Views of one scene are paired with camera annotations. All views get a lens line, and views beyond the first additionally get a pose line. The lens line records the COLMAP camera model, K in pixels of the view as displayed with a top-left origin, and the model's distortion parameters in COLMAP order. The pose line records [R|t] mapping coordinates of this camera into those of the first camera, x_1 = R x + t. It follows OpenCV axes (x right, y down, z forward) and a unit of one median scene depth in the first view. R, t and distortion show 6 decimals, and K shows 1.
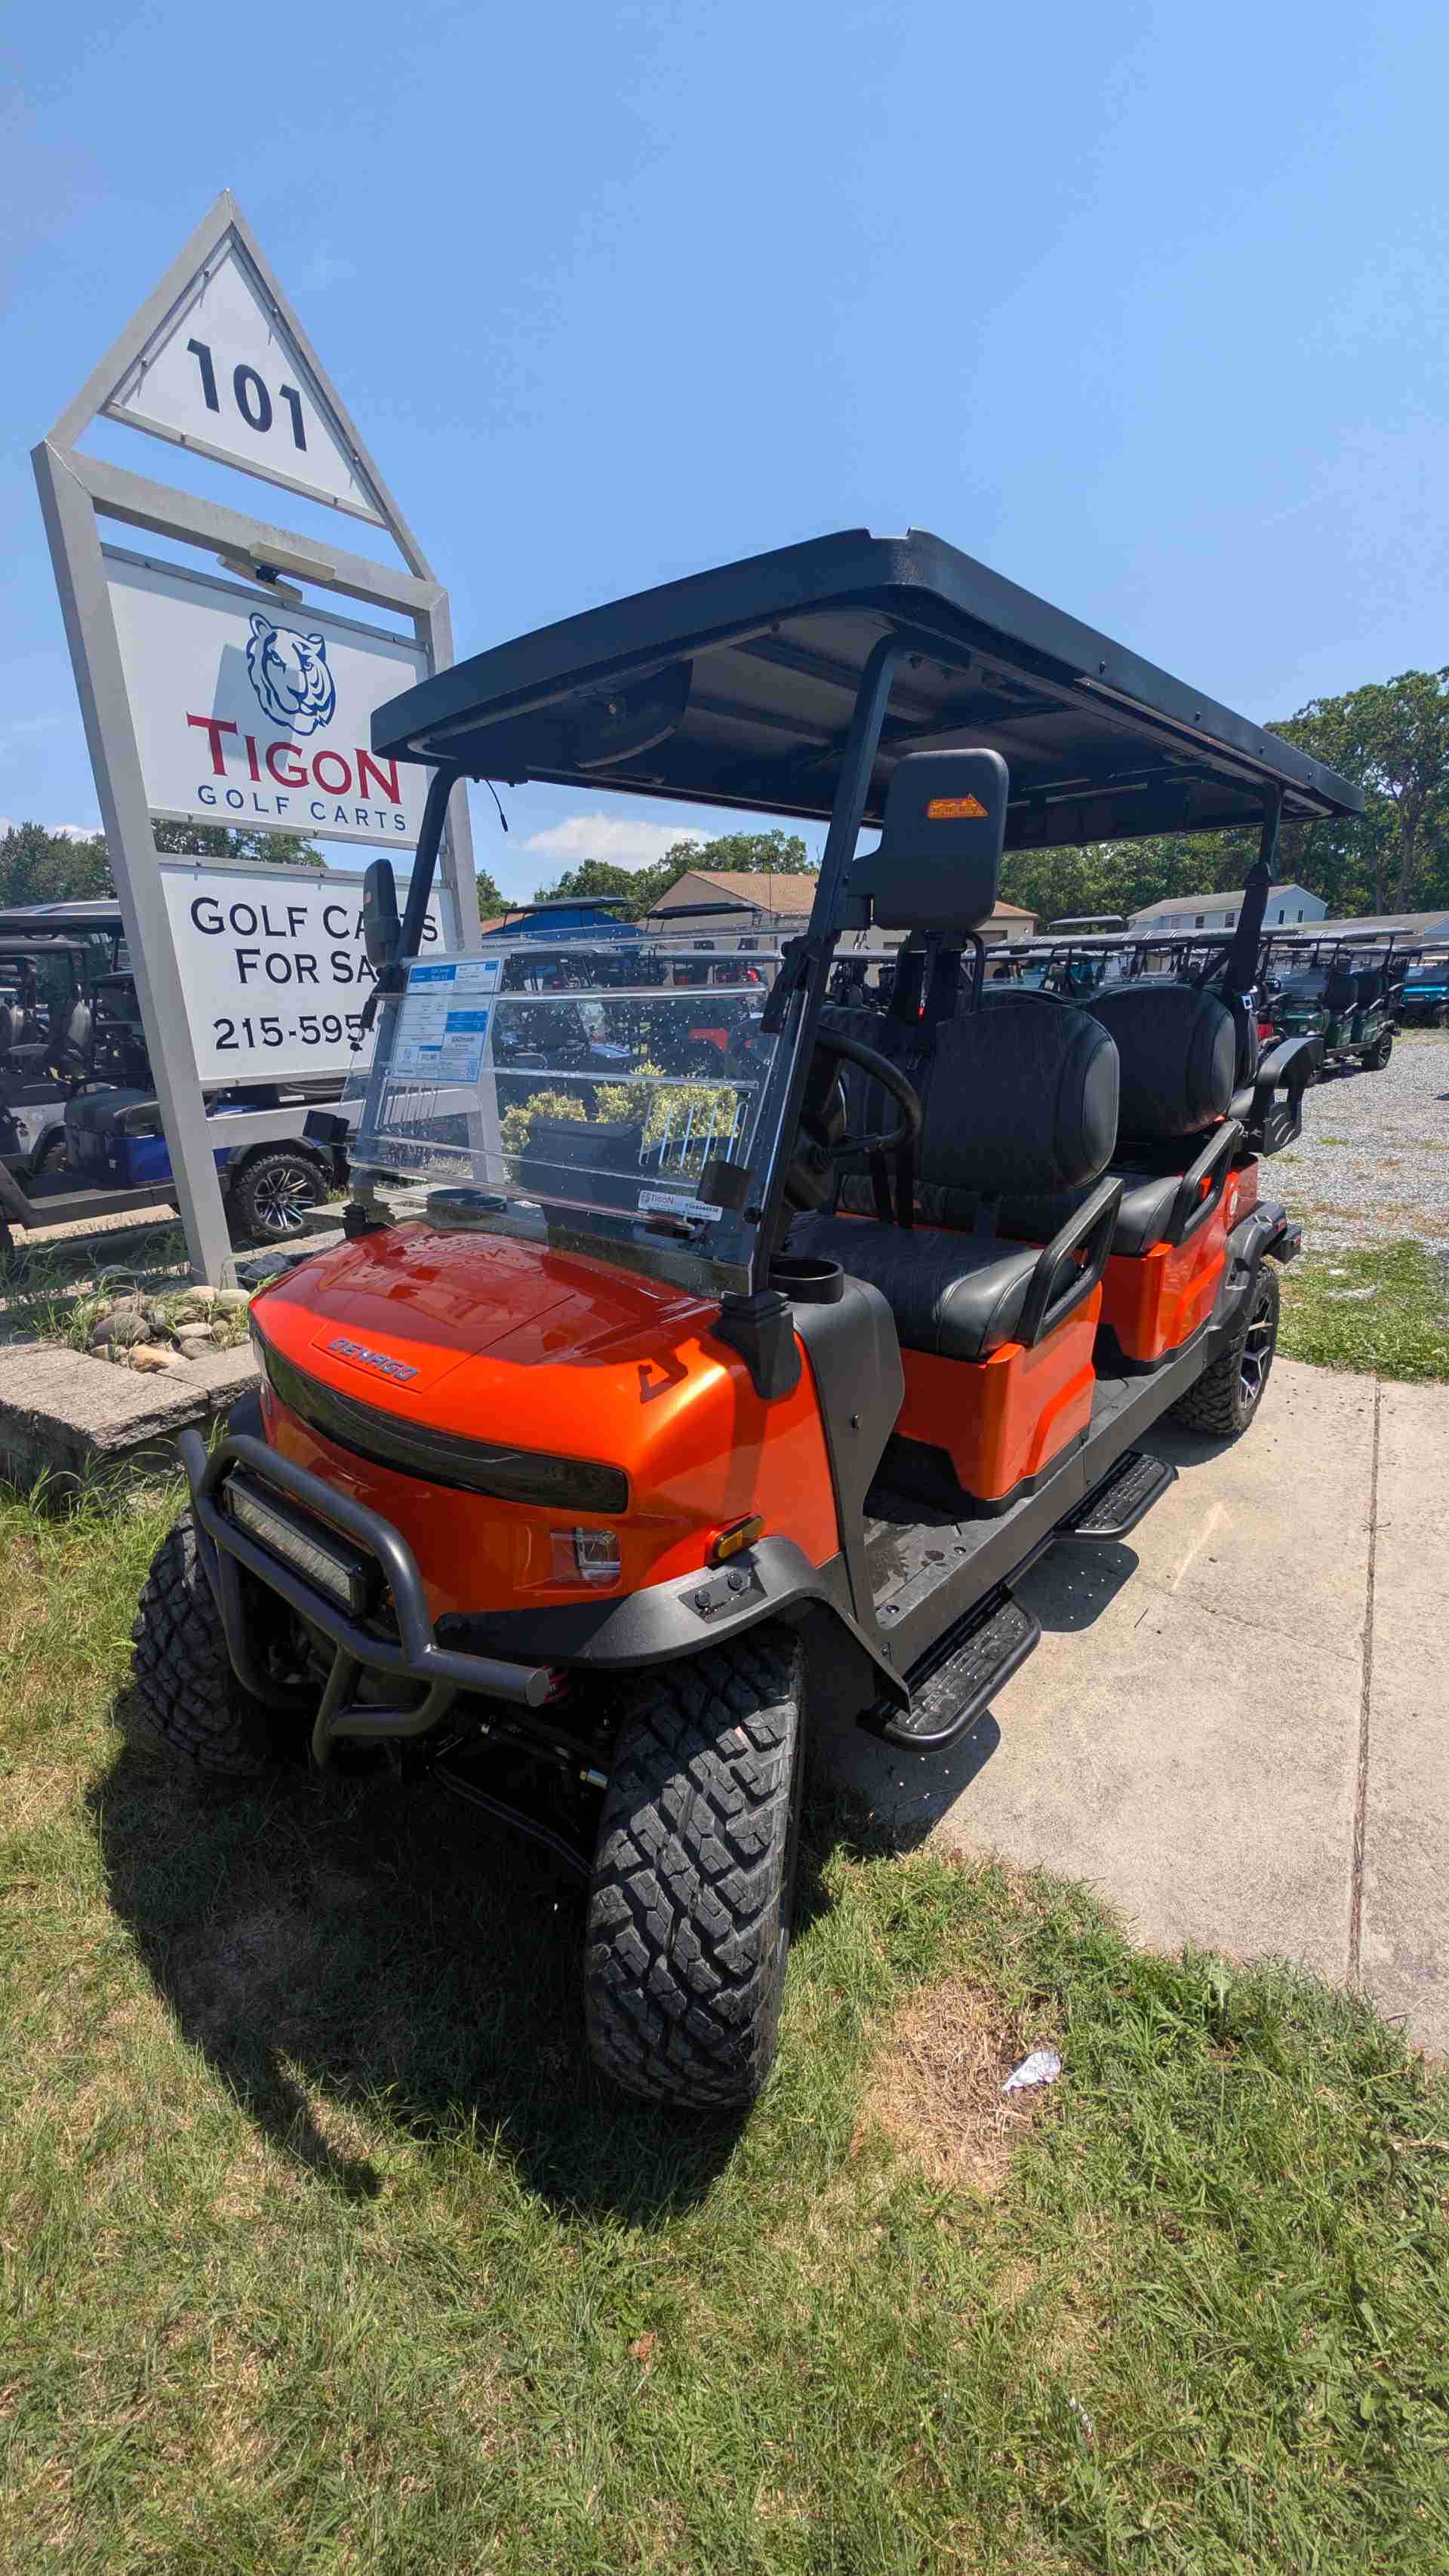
lens RADIAL K [[942.6, 0, 719.9], [0, 942.6, 1280.9], [0, 0, 1]] dist [0.001213, -0.000514]
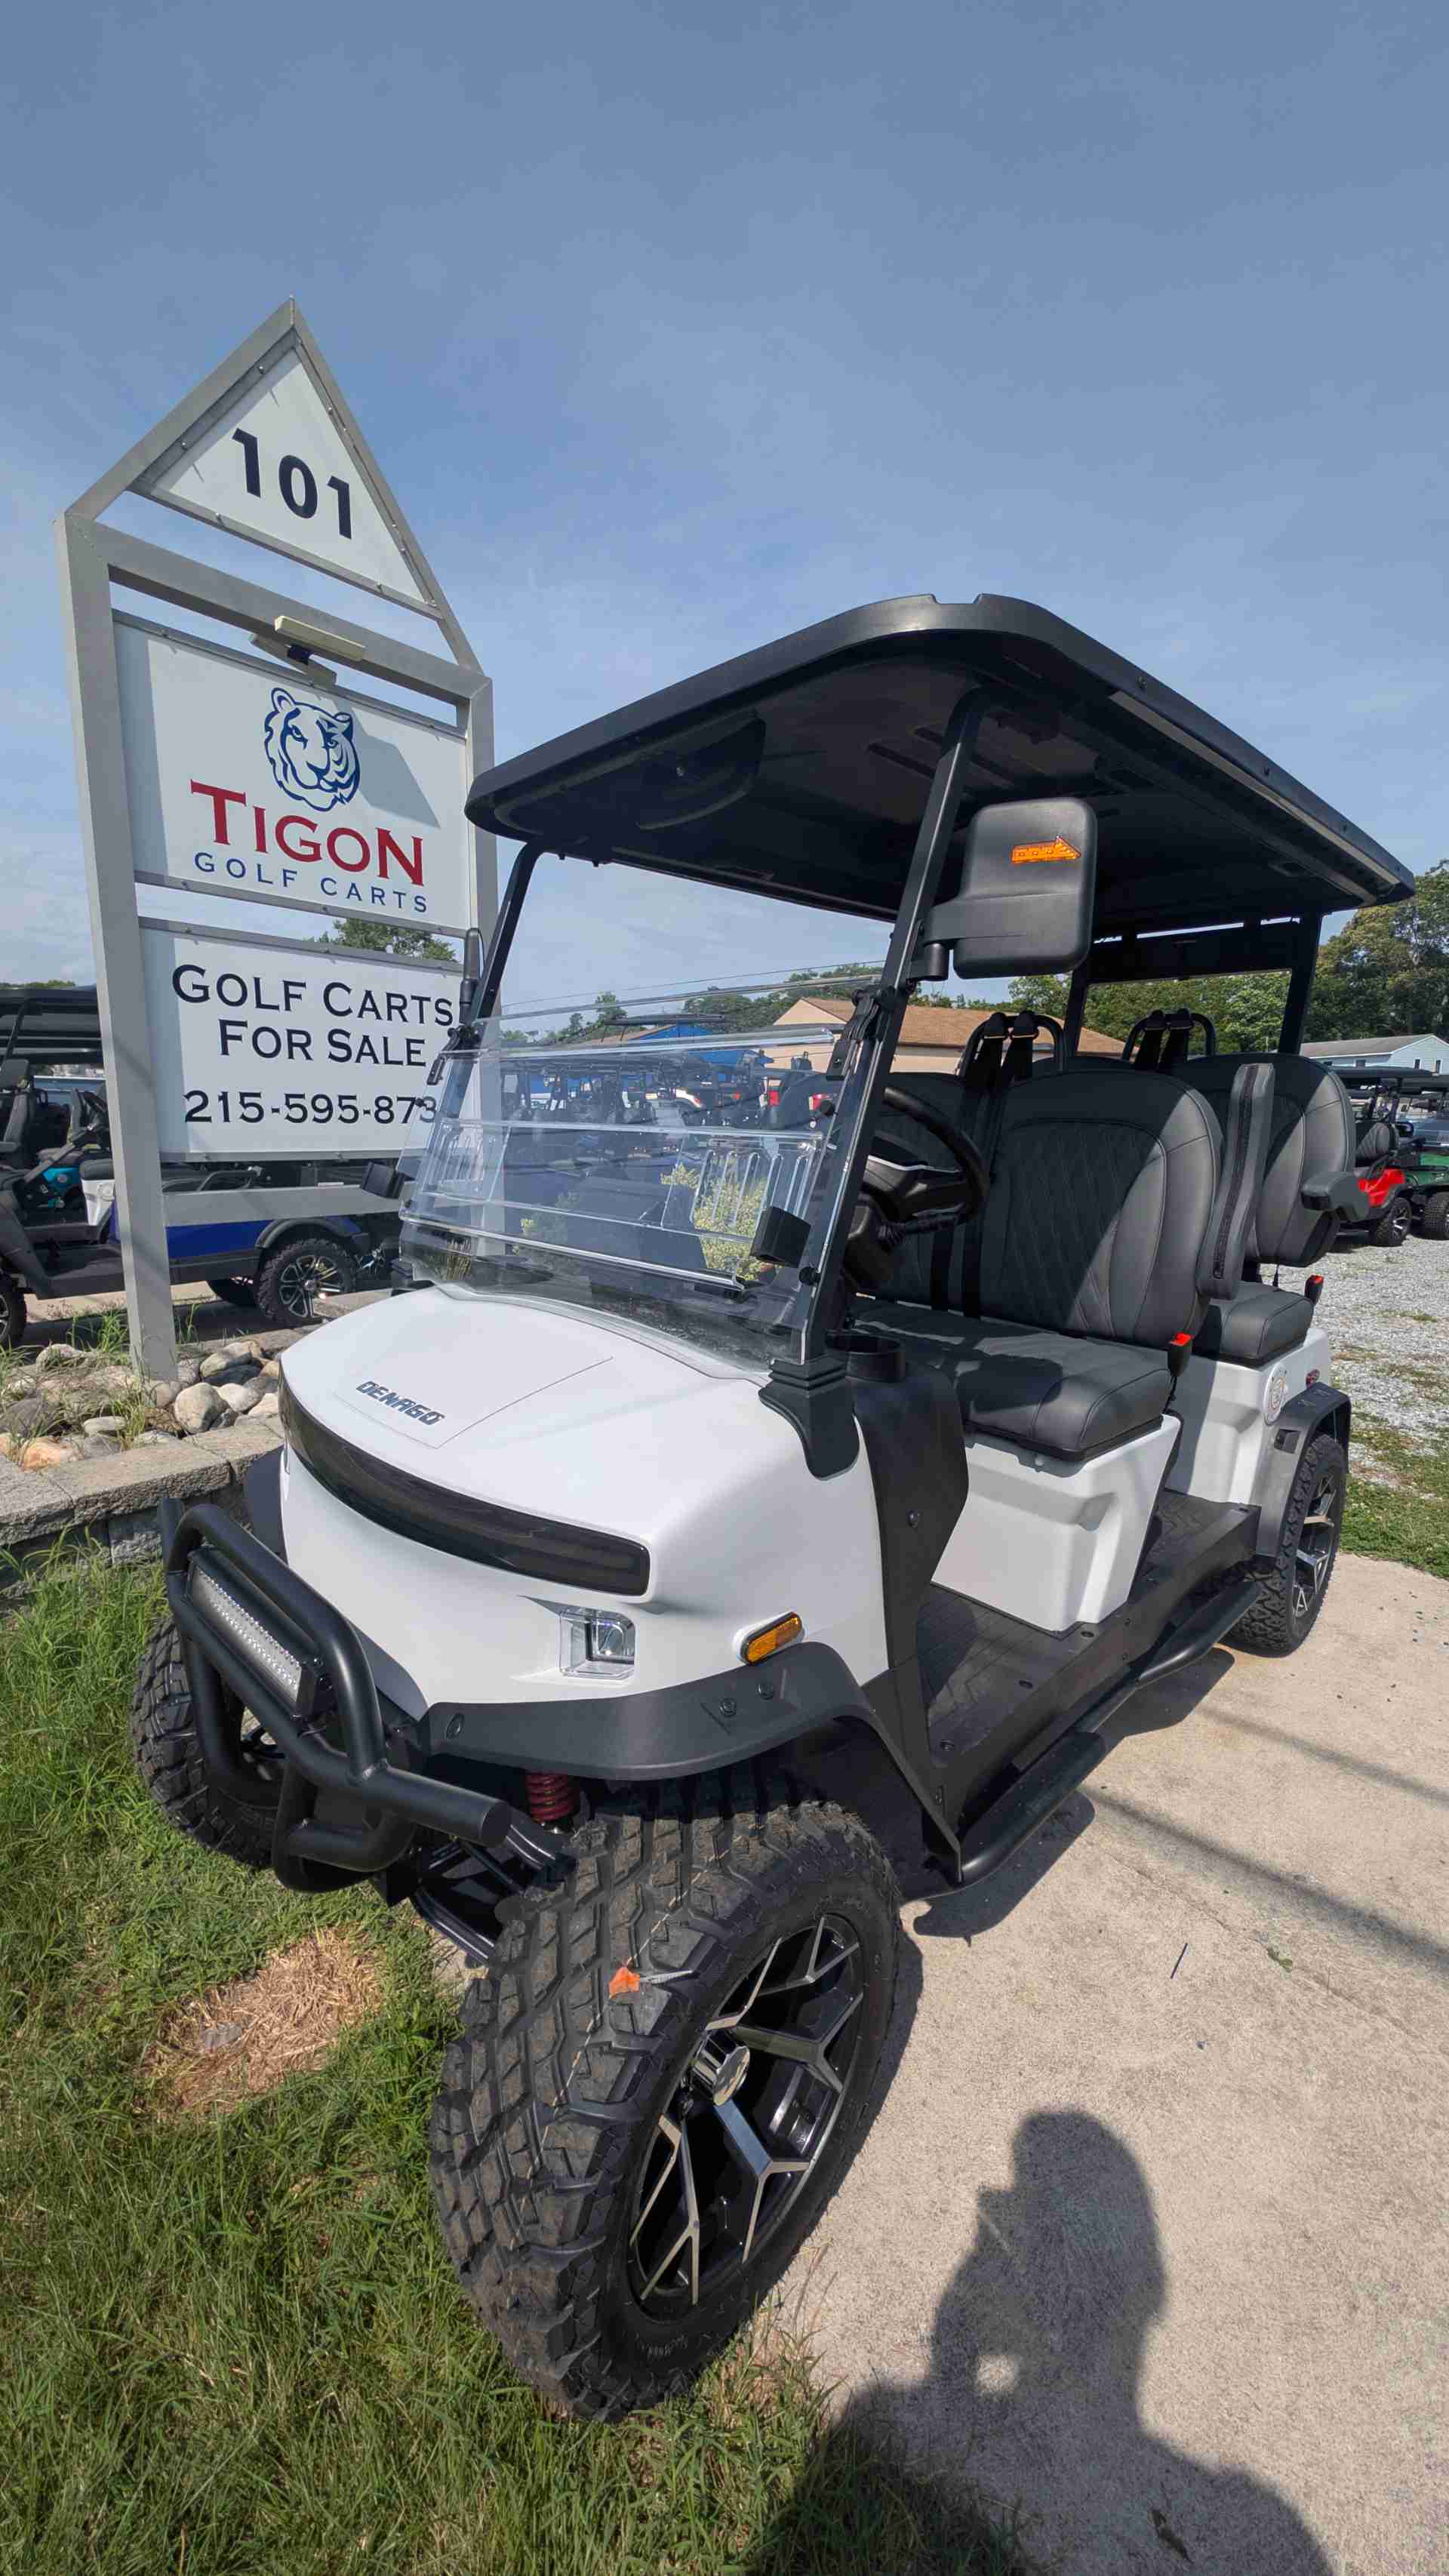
lens RADIAL K [[945.3, 0, 726.3], [0, 945.3, 1281.2], [0, 0, 1]] dist [0.011346, -0.002671]
pose [[0.993189, 0.064465, -0.097059, 0.098069], [-0.075529, 0.990488, -0.115014, -0.021243], [0.088722, 0.121561, 0.988611, 0.136022]]
